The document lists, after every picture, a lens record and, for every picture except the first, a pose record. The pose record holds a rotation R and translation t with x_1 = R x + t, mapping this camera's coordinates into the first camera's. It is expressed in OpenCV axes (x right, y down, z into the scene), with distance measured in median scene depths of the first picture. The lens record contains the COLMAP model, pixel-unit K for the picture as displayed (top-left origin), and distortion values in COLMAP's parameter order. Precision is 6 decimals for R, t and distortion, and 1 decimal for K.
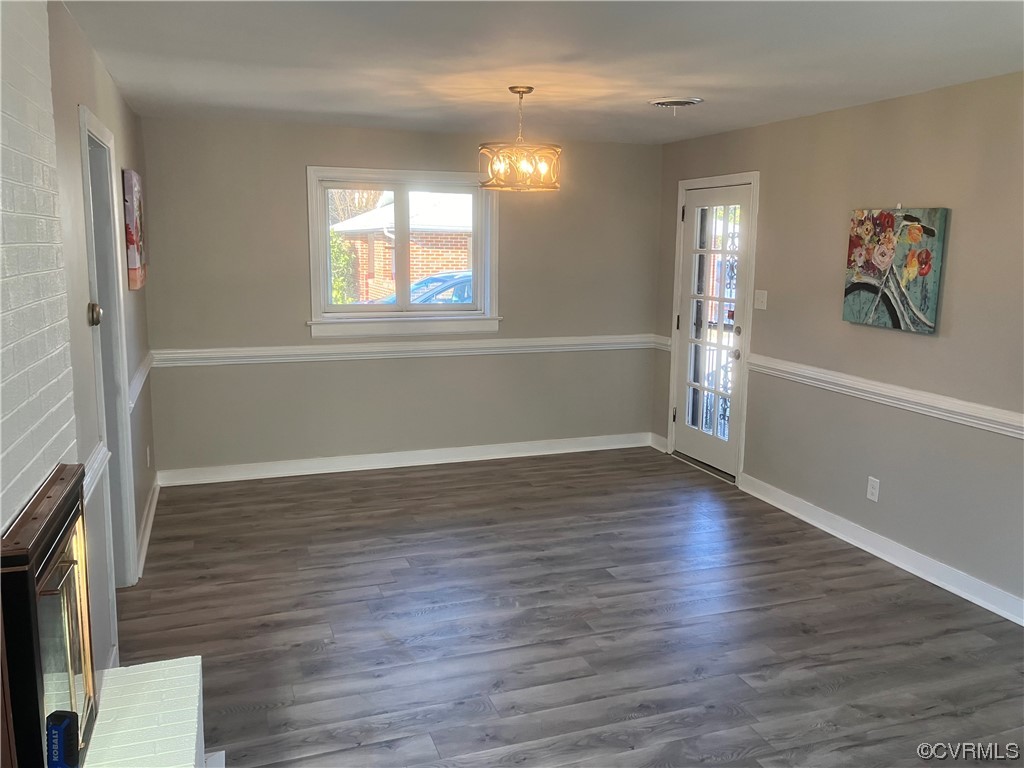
lens RADIAL K [[843.5, 0, 517.3], [0, 843.5, 368.3], [0, 0, 1]] dist [0.020124, -0.012899]
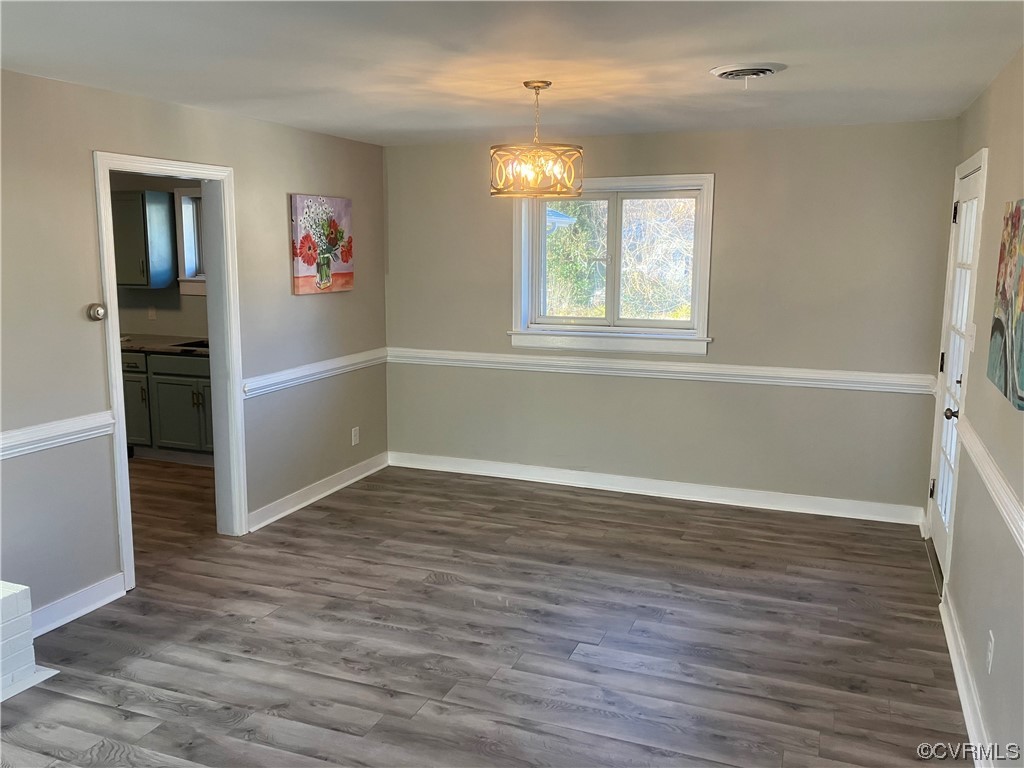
lens RADIAL K [[843.5, 0, 517.3], [0, 843.5, 368.3], [0, 0, 1]] dist [0.020124, -0.012899]
pose [[0.756953, 0.095579, -0.646441, 0.509804], [-0.098844, 0.994610, 0.031316, -0.051015], [0.645950, 0.040192, 0.762321, 0.262798]]
